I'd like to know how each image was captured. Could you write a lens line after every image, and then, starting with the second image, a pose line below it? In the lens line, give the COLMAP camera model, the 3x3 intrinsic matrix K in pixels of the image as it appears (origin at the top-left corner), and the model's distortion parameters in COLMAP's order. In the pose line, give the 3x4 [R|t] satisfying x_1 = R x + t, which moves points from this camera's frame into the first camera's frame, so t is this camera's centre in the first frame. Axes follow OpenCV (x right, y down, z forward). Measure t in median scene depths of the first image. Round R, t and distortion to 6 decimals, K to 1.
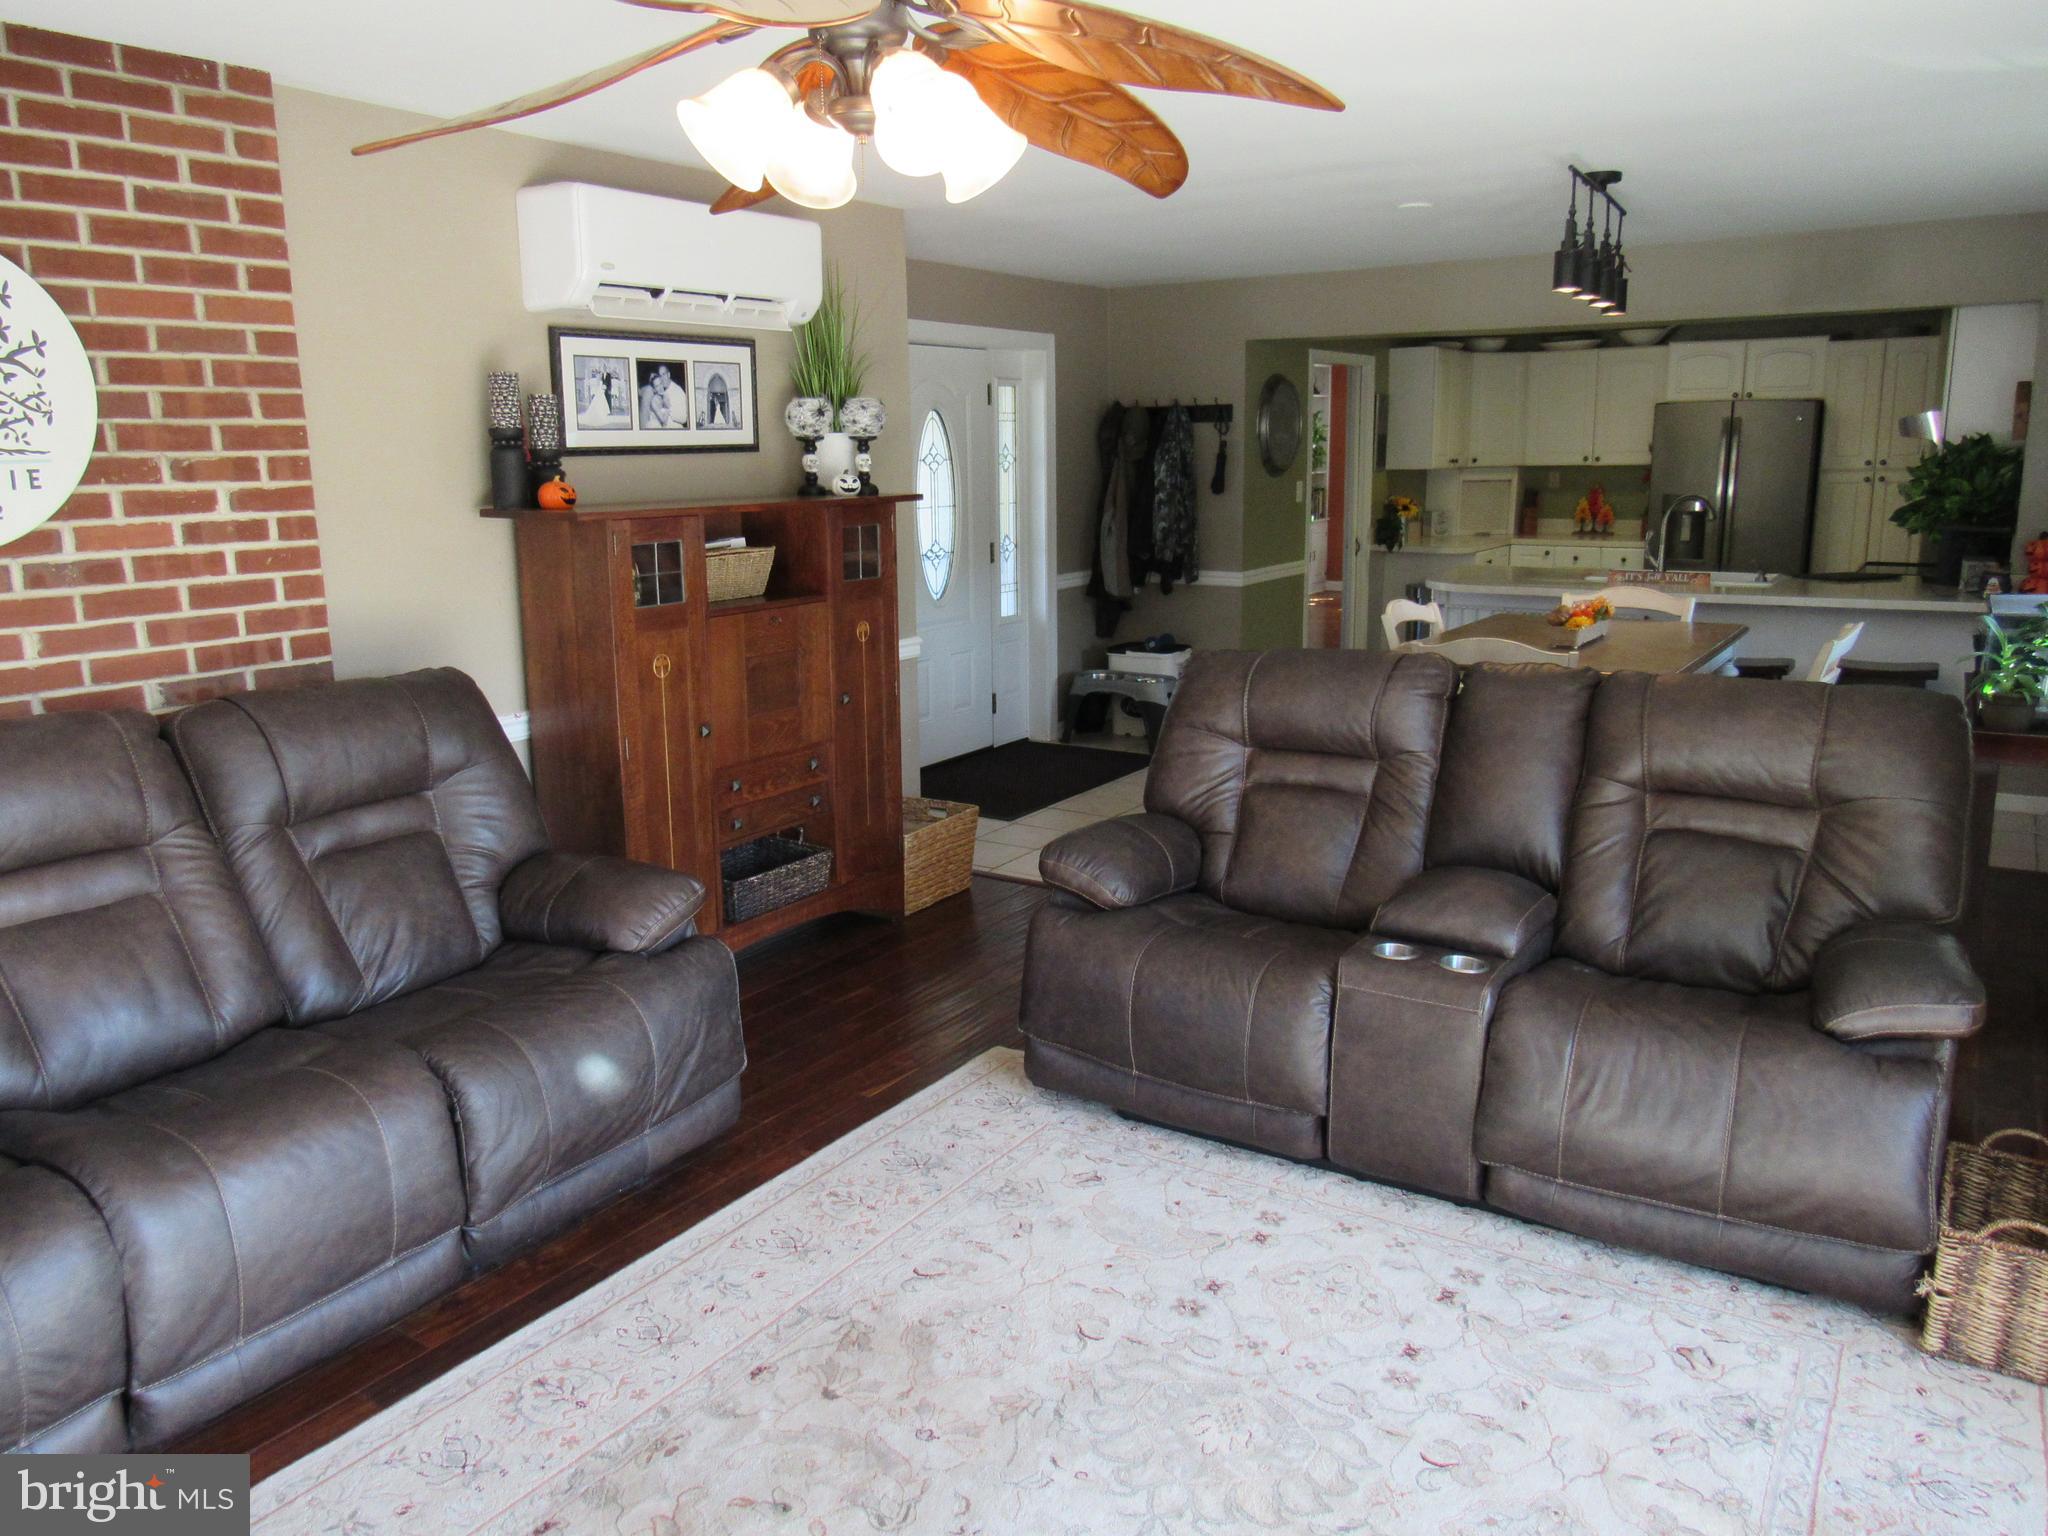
lens RADIAL K [[1463.0, 0, 1025.7], [0, 1463.0, 783.3], [0, 0, 1]] dist [-0.018829, 0.009190]
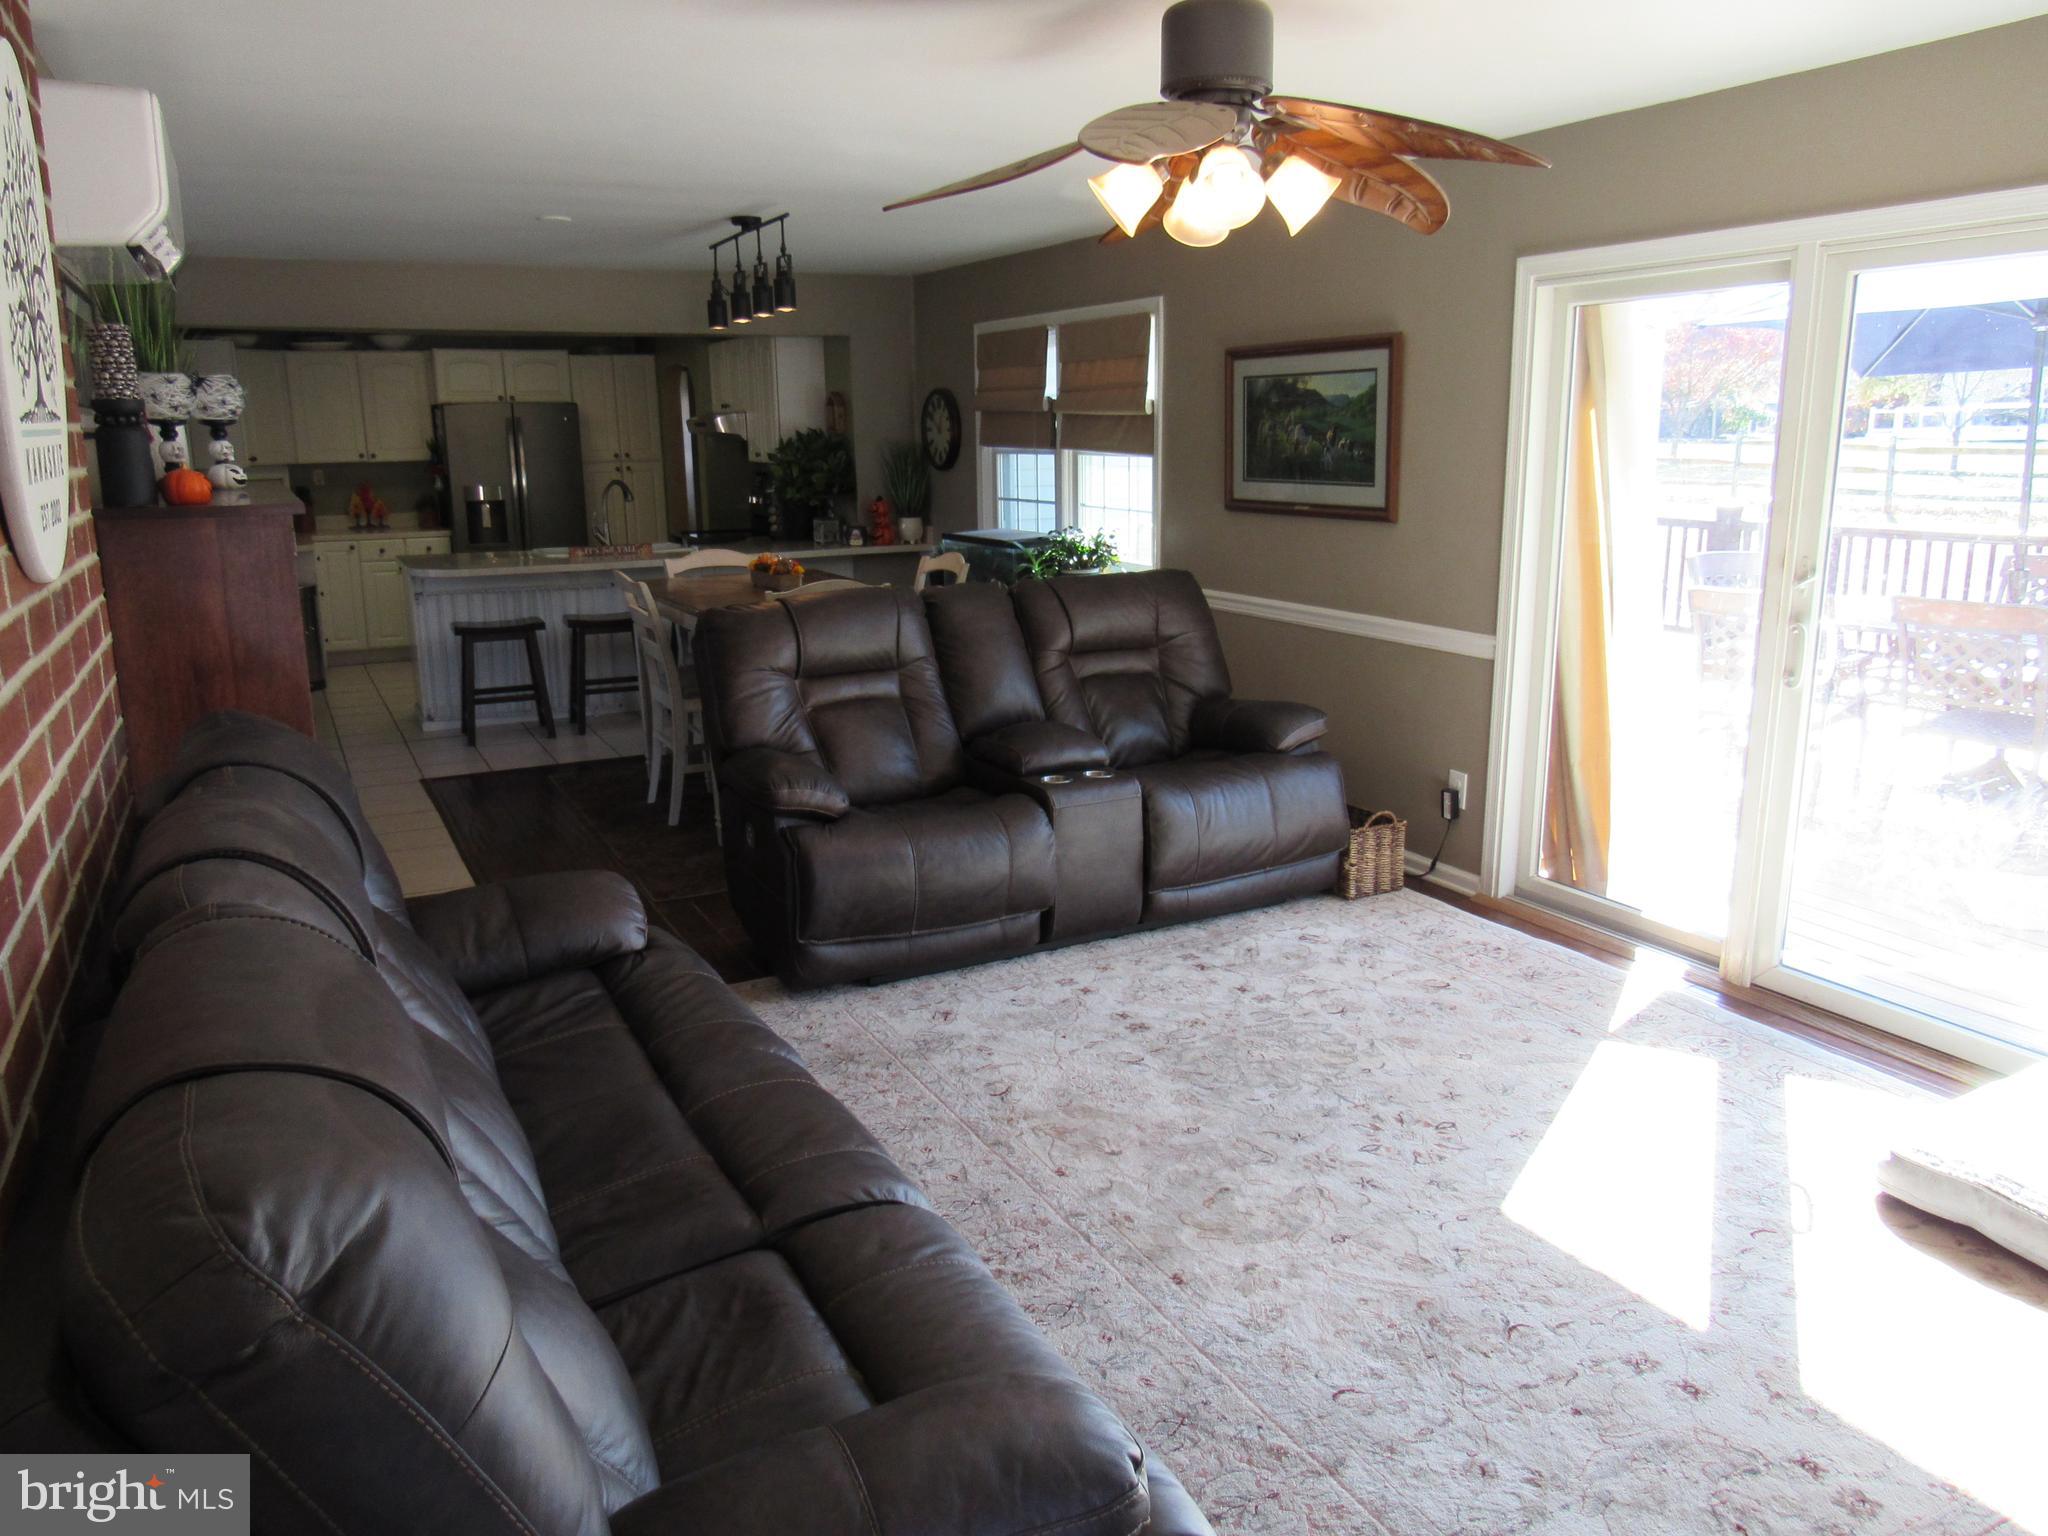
lens RADIAL K [[1463.0, 0, 1028.4], [0, 1463.0, 750.8], [0, 0, 1]] dist [-0.018829, 0.009190]
pose [[0.486355, -0.179735, 0.855076, -0.991129], [0.202581, 0.975144, 0.089748, -0.046259], [-0.849953, 0.129573, 0.510677, 0.296793]]
